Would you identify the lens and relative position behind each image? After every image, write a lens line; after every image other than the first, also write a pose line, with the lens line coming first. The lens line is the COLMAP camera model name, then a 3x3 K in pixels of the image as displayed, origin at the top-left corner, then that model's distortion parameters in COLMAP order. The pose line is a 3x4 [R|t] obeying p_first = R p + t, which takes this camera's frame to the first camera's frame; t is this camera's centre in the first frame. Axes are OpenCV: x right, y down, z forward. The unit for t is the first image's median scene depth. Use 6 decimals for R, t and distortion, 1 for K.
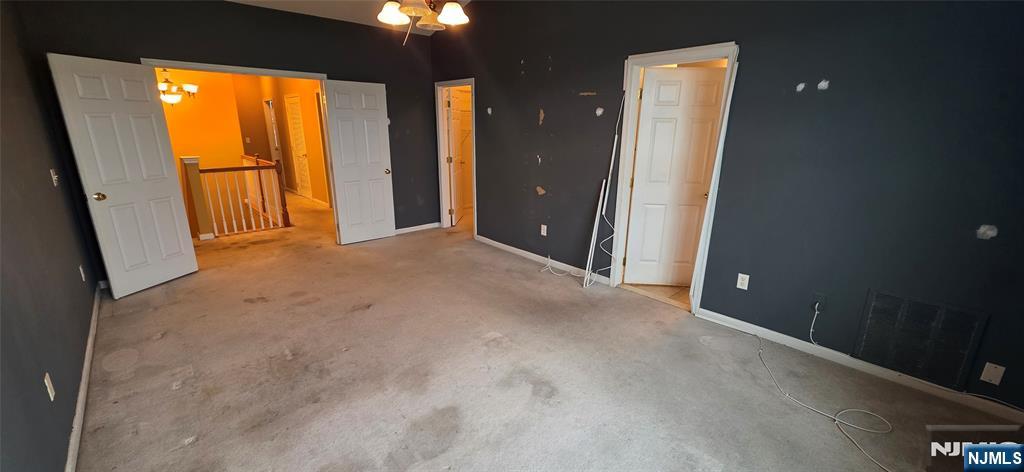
lens RADIAL K [[407.8, 0, 511.0], [0, 407.8, 239.3], [0, 0, 1]] dist [0.000012, 0.000173]
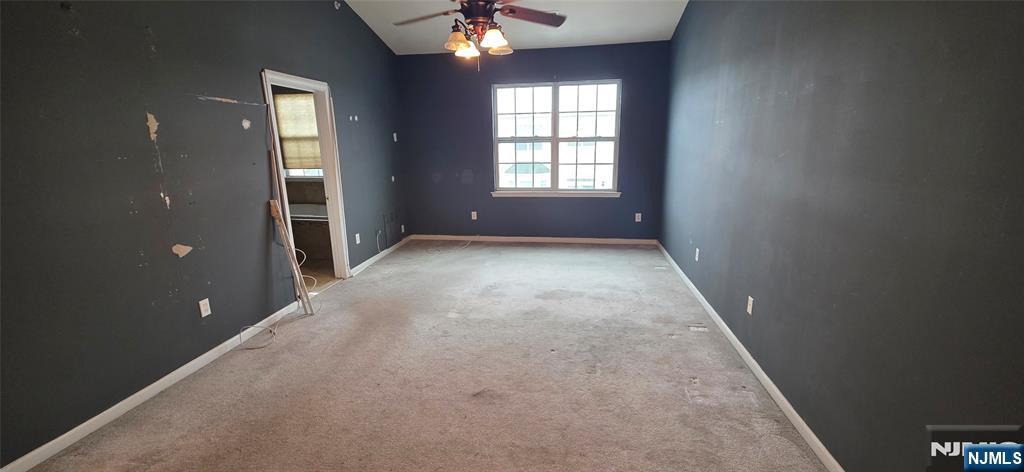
lens RADIAL K [[407.8, 0, 511.0], [0, 407.8, 239.3], [0, 0, 1]] dist [0.000012, 0.000173]
pose [[-0.630608, -0.178684, 0.755252, -0.813865], [0.219656, 0.892255, 0.394502, -0.315804], [-0.744369, 0.414672, -0.523414, 1.142227]]
